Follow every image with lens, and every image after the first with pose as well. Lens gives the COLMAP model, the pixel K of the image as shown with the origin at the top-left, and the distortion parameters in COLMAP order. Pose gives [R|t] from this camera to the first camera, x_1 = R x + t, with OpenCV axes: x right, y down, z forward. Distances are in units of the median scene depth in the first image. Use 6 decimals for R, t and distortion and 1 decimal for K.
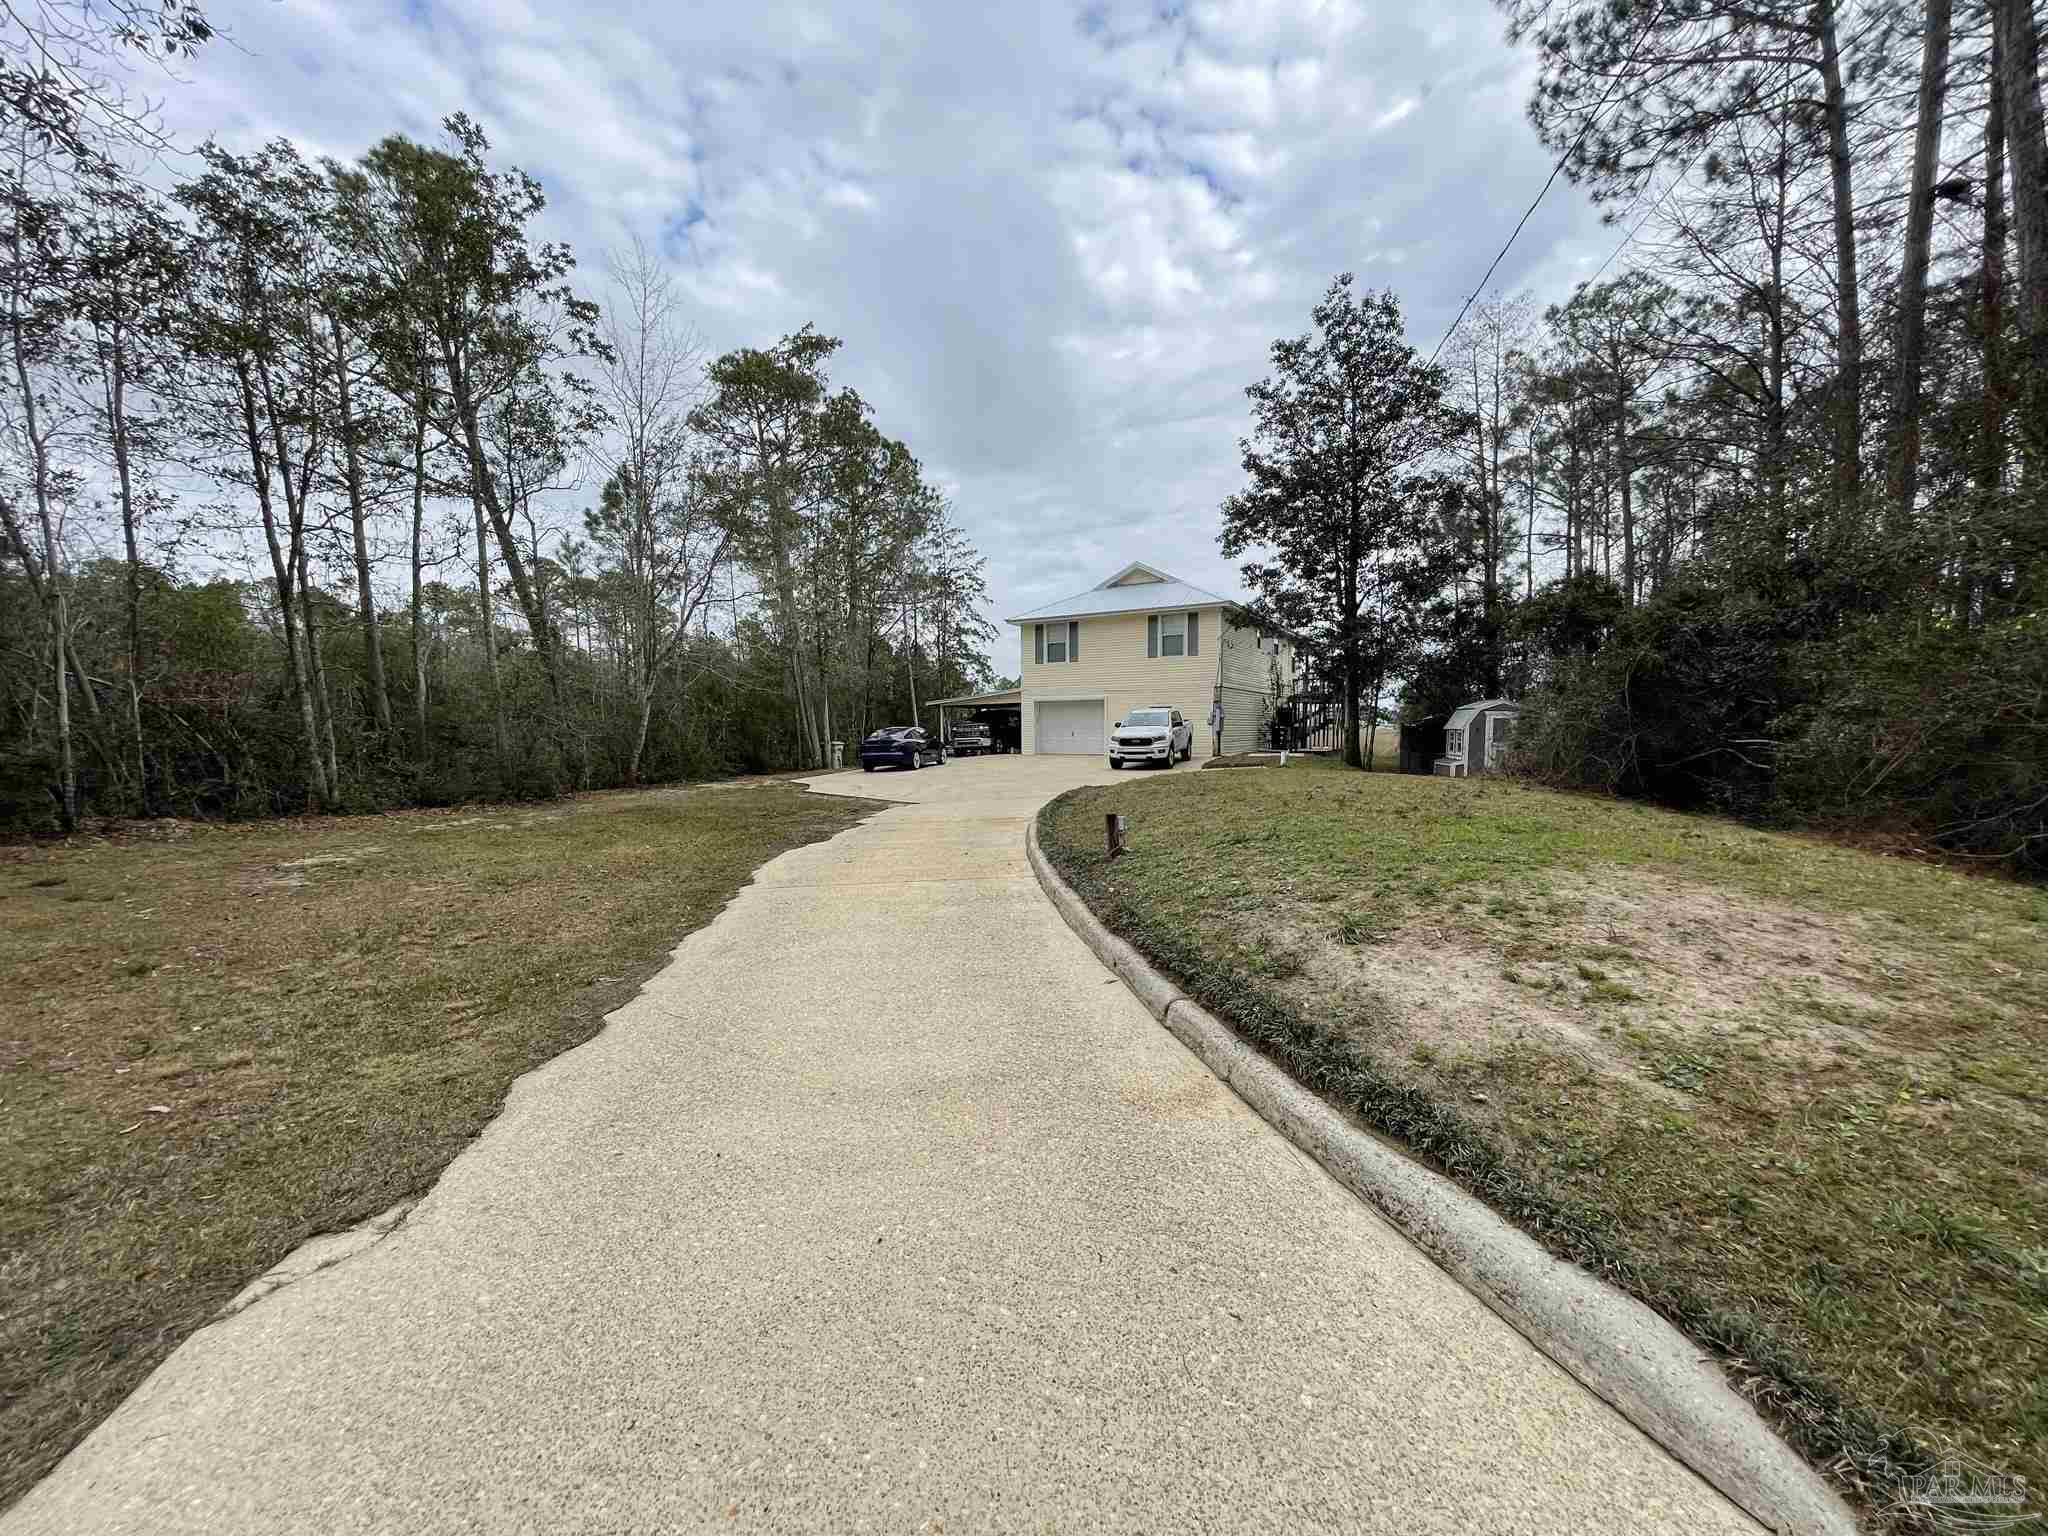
lens RADIAL K [[819.2, 0, 1024.0], [0, 819.2, 768.0], [0, 0, 1]] dist [0.001321, -0.000210]
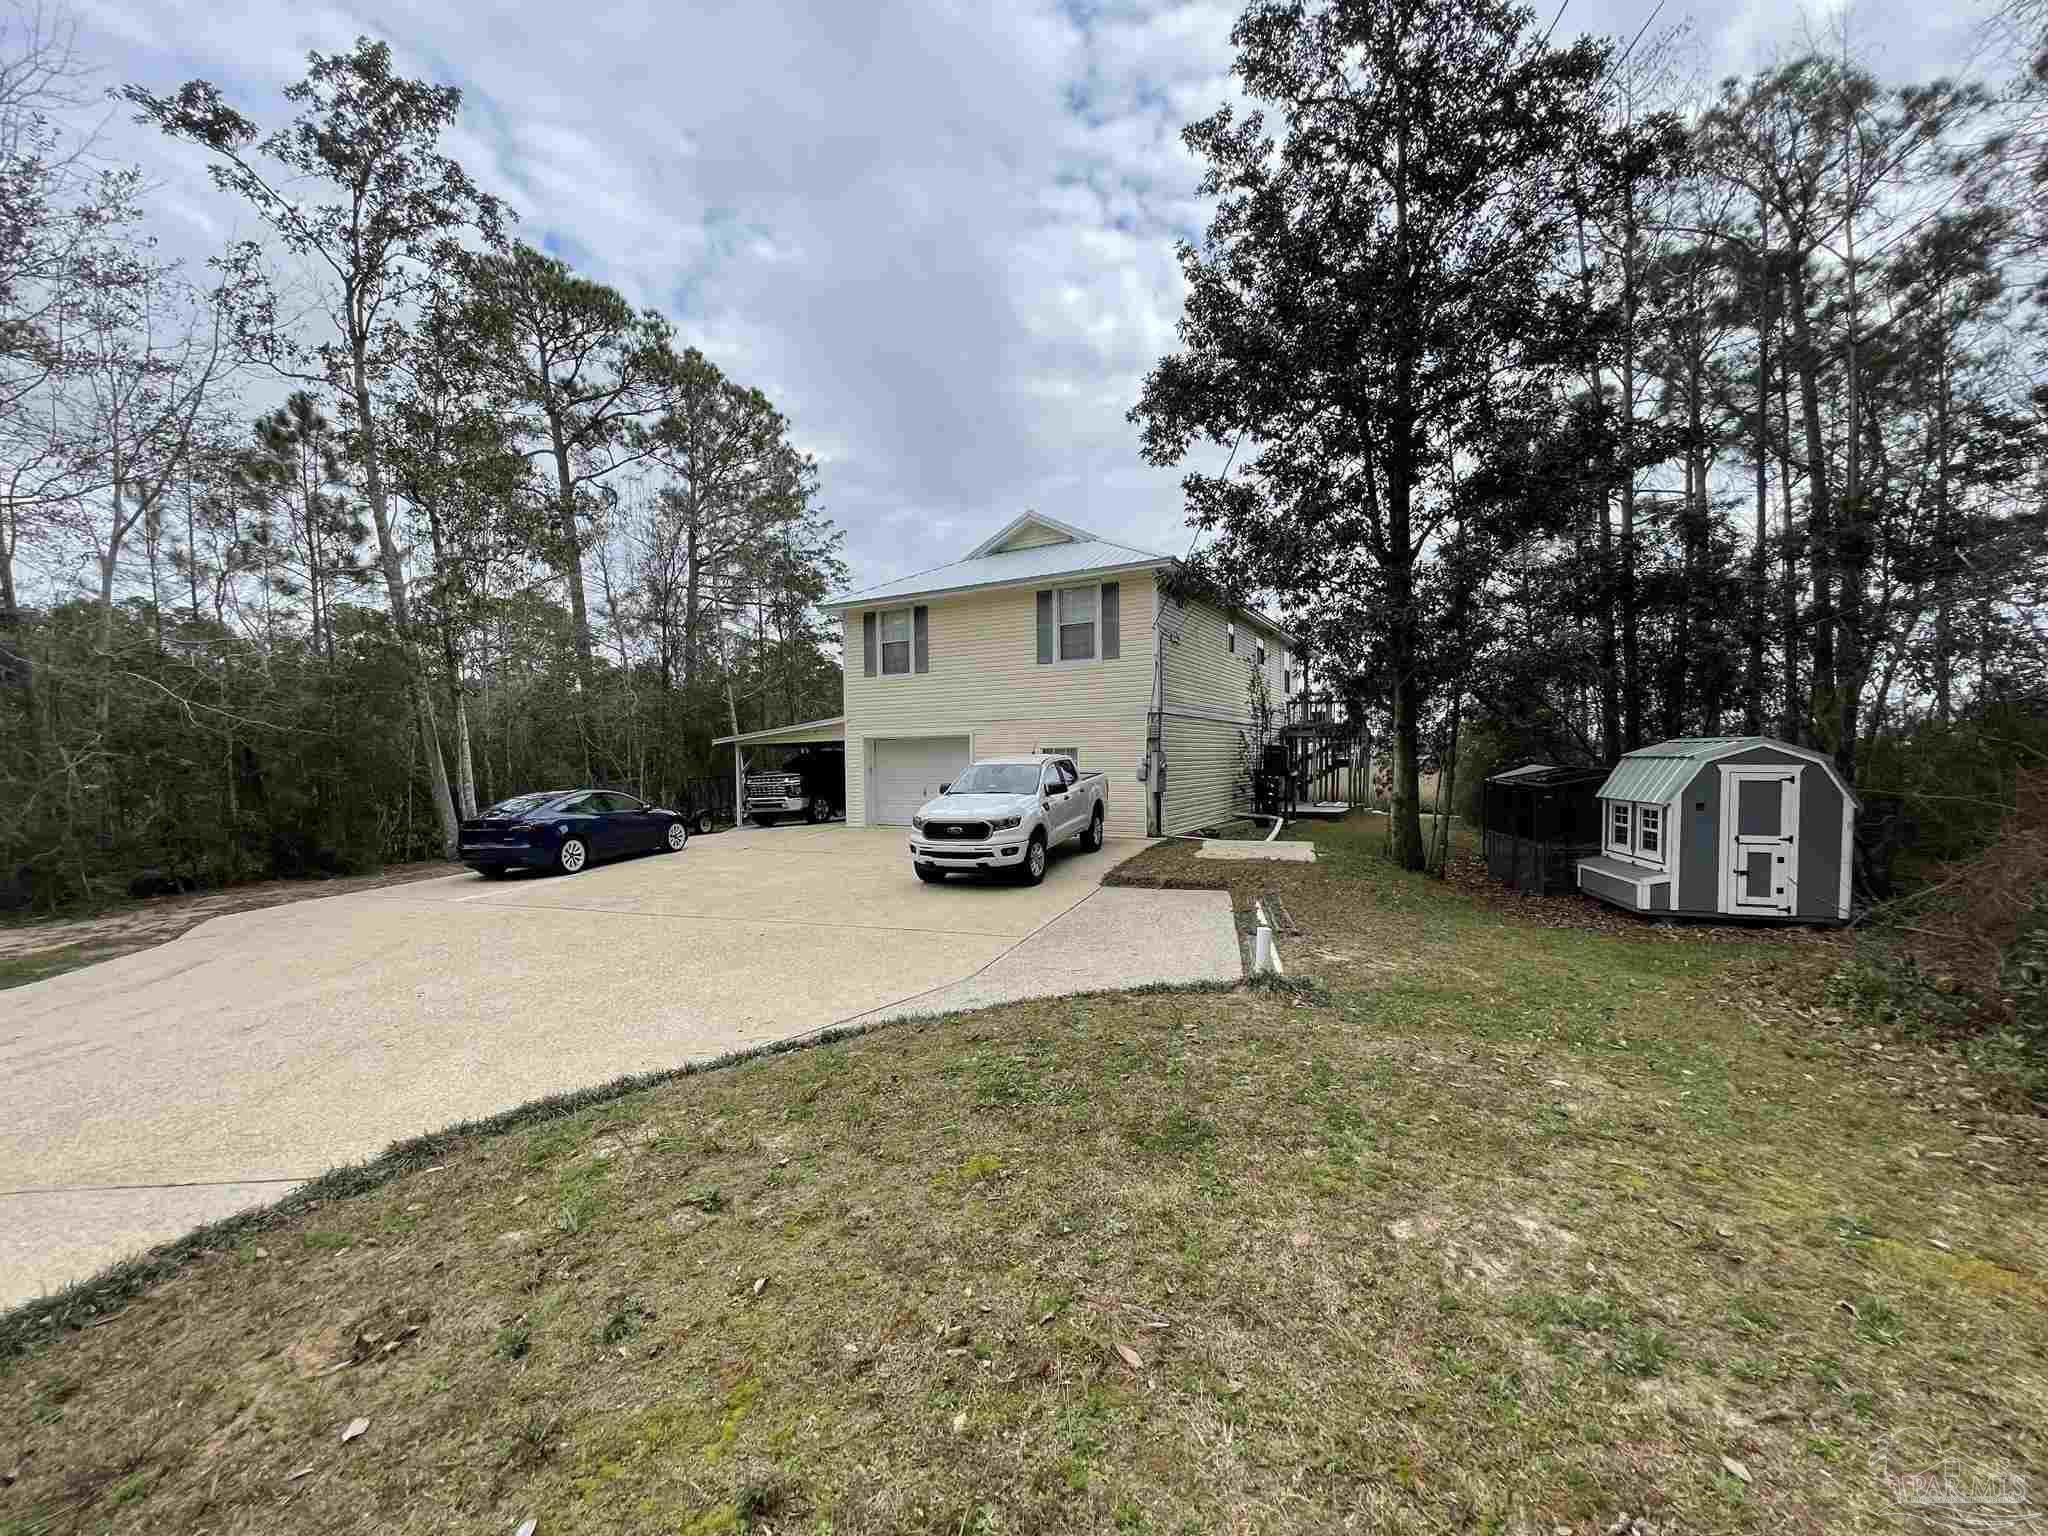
lens RADIAL K [[817.8, 0, 1024.0], [0, 817.8, 768.0], [0, 0, 1]] dist [-0.001863, 0.000534]
pose [[0.999971, -0.005672, 0.005008, 0.143777], [0.005839, 0.999405, -0.034007, -0.042835], [-0.004813, 0.034035, 0.999409, 0.439071]]
